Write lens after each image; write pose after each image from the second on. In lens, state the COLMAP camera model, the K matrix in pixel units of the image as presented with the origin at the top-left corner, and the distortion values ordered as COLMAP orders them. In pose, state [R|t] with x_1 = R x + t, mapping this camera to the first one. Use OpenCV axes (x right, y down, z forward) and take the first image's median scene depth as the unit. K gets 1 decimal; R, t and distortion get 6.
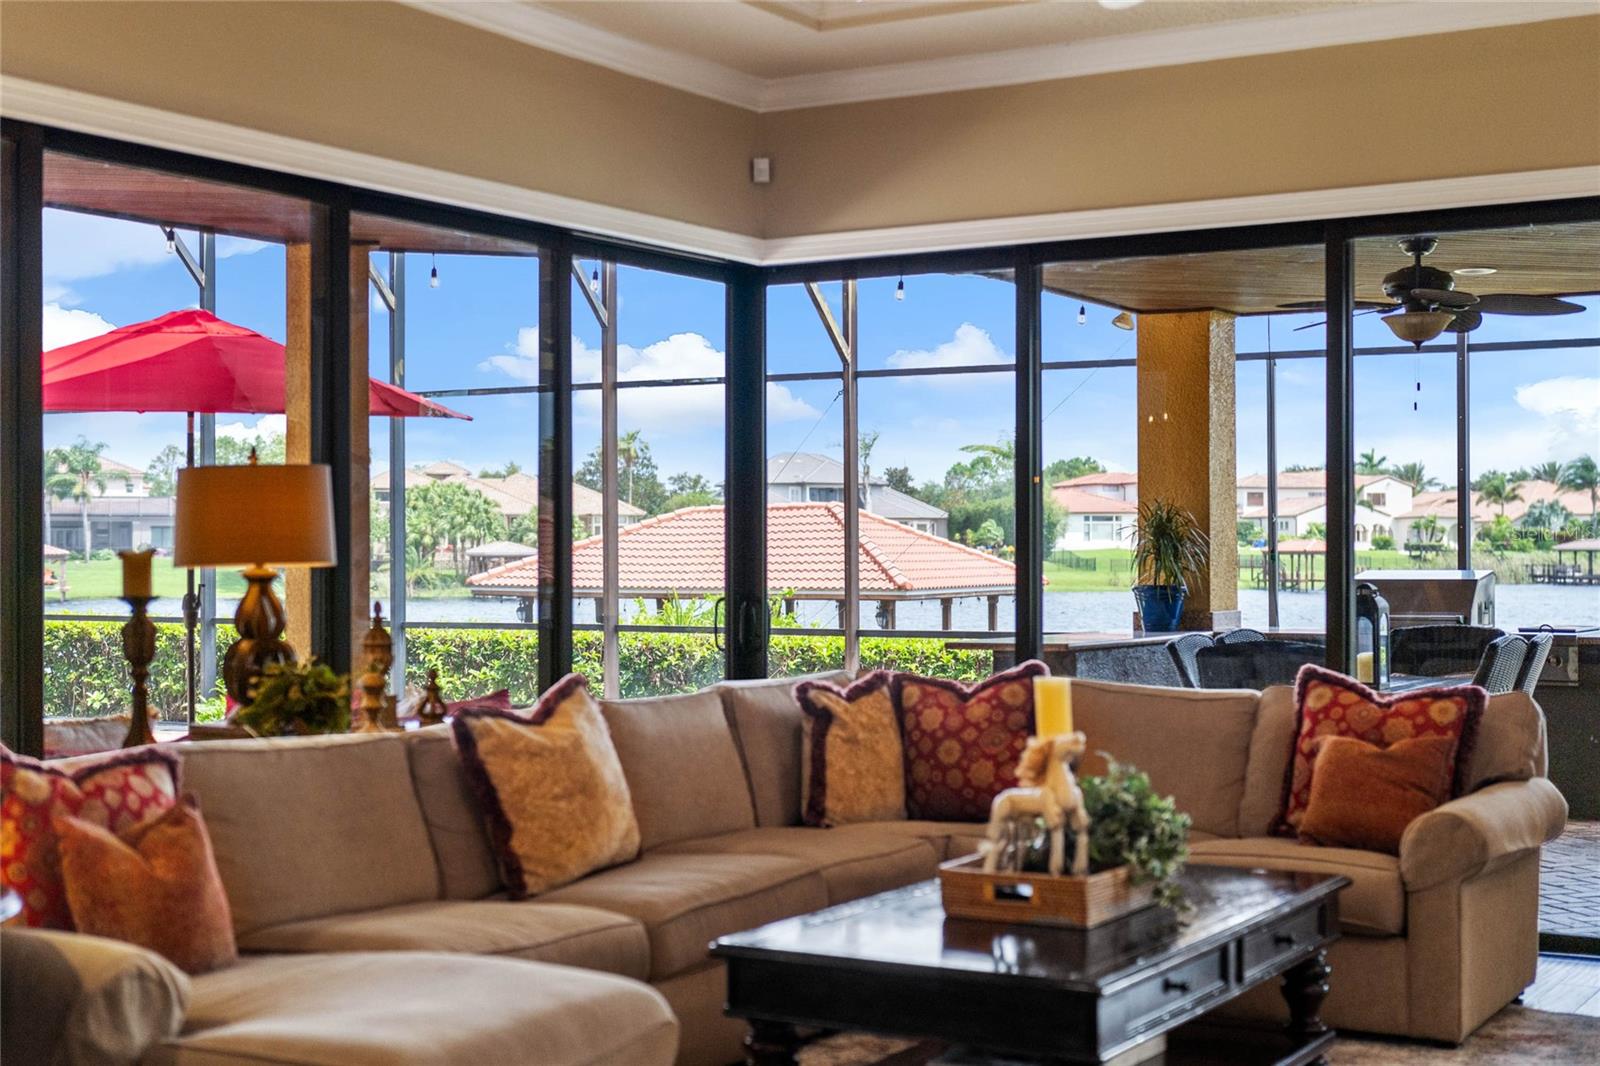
lens RADIAL K [[2207.1, 0, 798.5], [0, 2207.1, 532.9], [0, 0, 1]] dist [-0.021016, 0.000000]
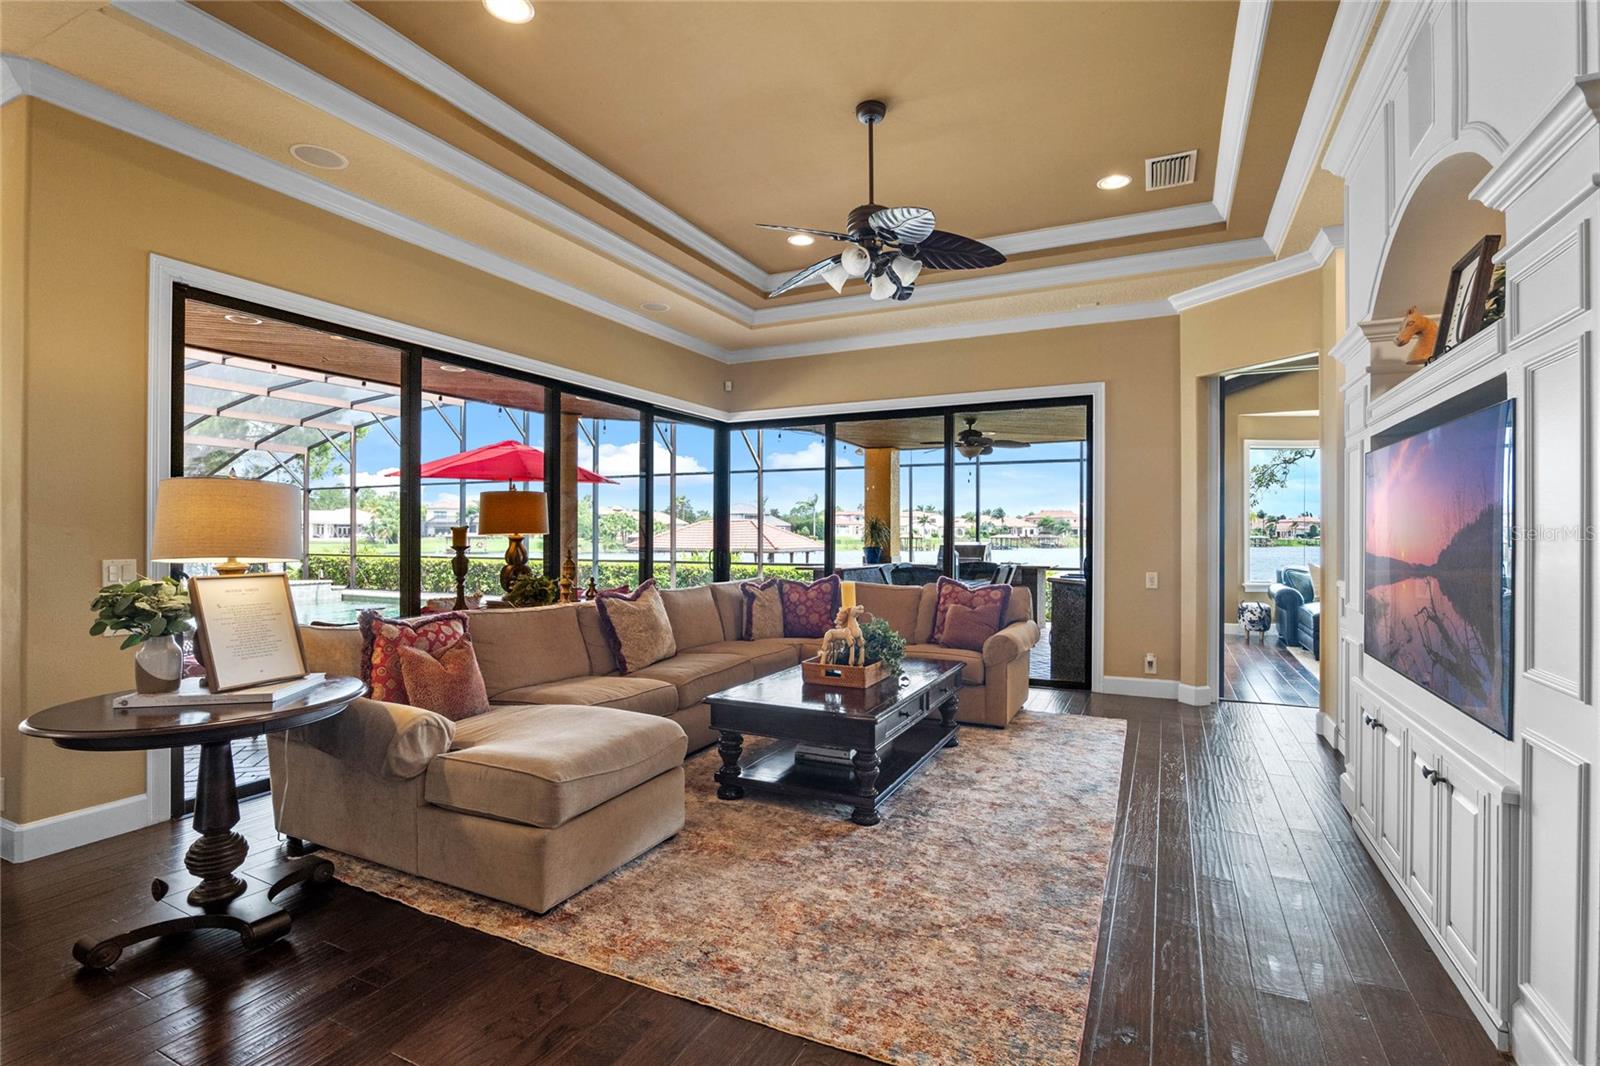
lens RADIAL K [[740.9, 0, 802.1], [0, 740.9, 532.5], [0, 0, 1]] dist [-0.012730, 0.000168]
pose [[0.996577, 0.005712, 0.082475, -0.001314], [-0.005880, 0.999981, 0.001792, 0.009094], [-0.082464, -0.002270, 0.996591, 0.164938]]
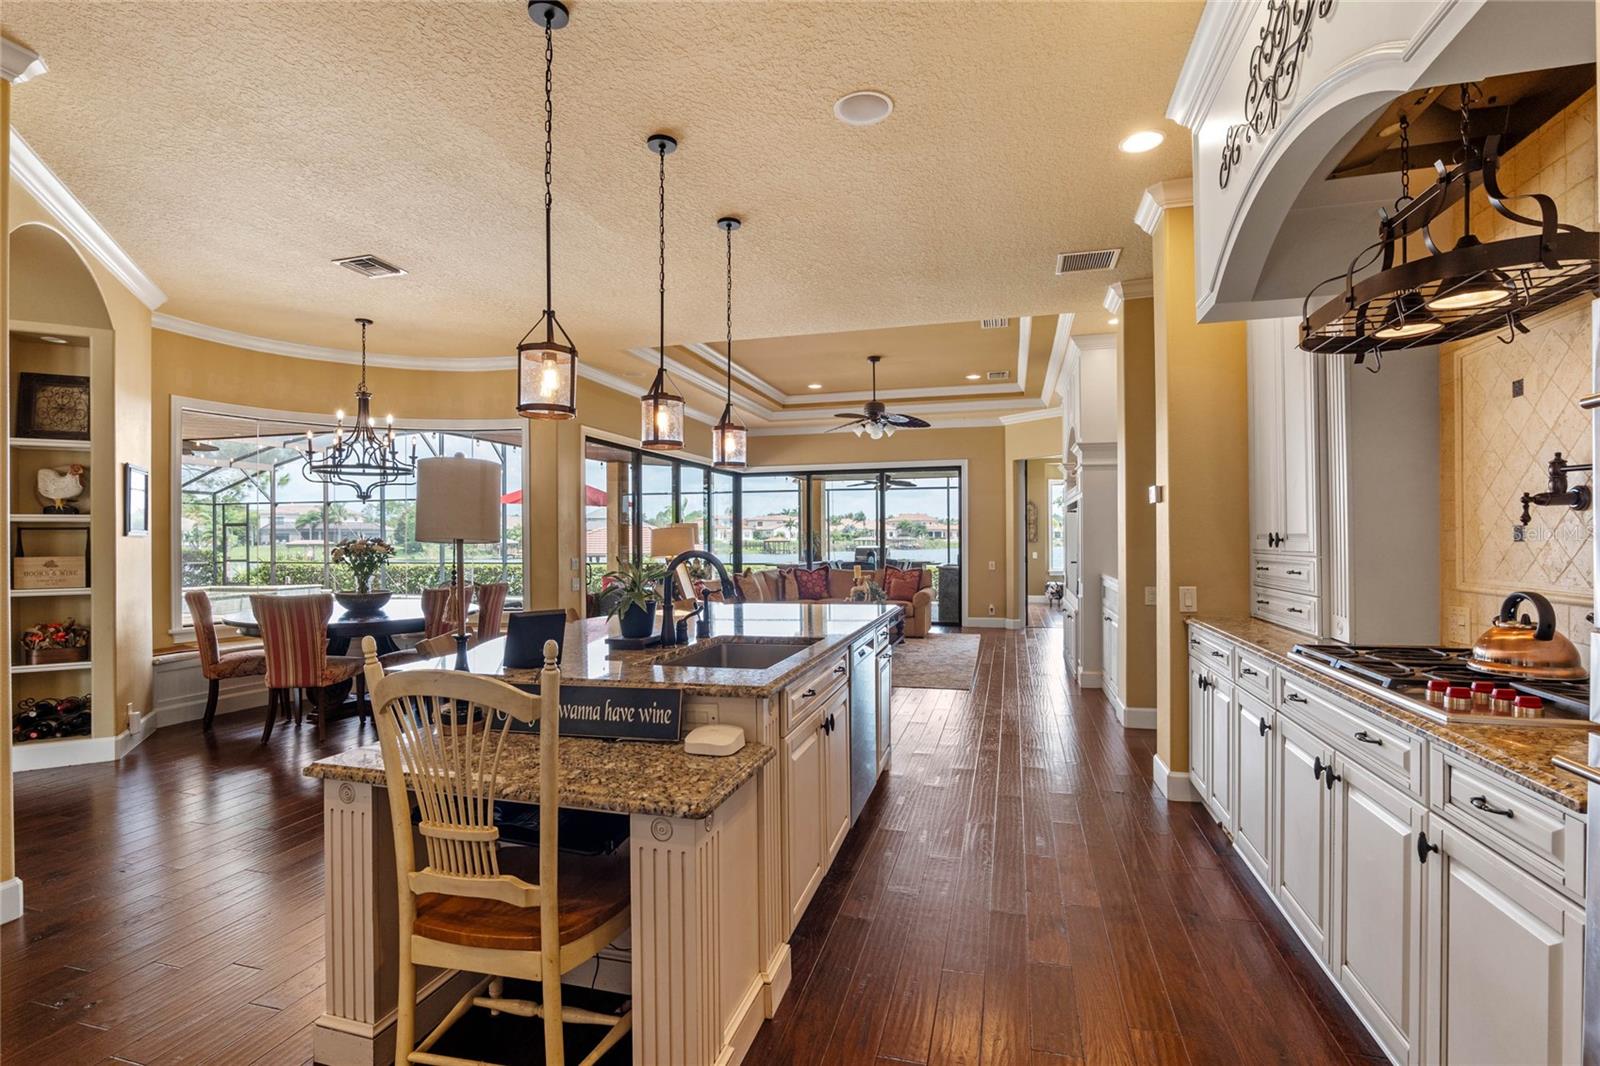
lens RADIAL K [[740.9, 0, 804.4], [0, 740.9, 538.1], [0, 0, 1]] dist [-0.012730, 0.000168]
pose [[0.964685, -0.002172, 0.263396, -0.374302], [0.001196, 0.999992, 0.003866, -0.004574], [-0.263402, -0.003414, 0.964680, -0.515421]]
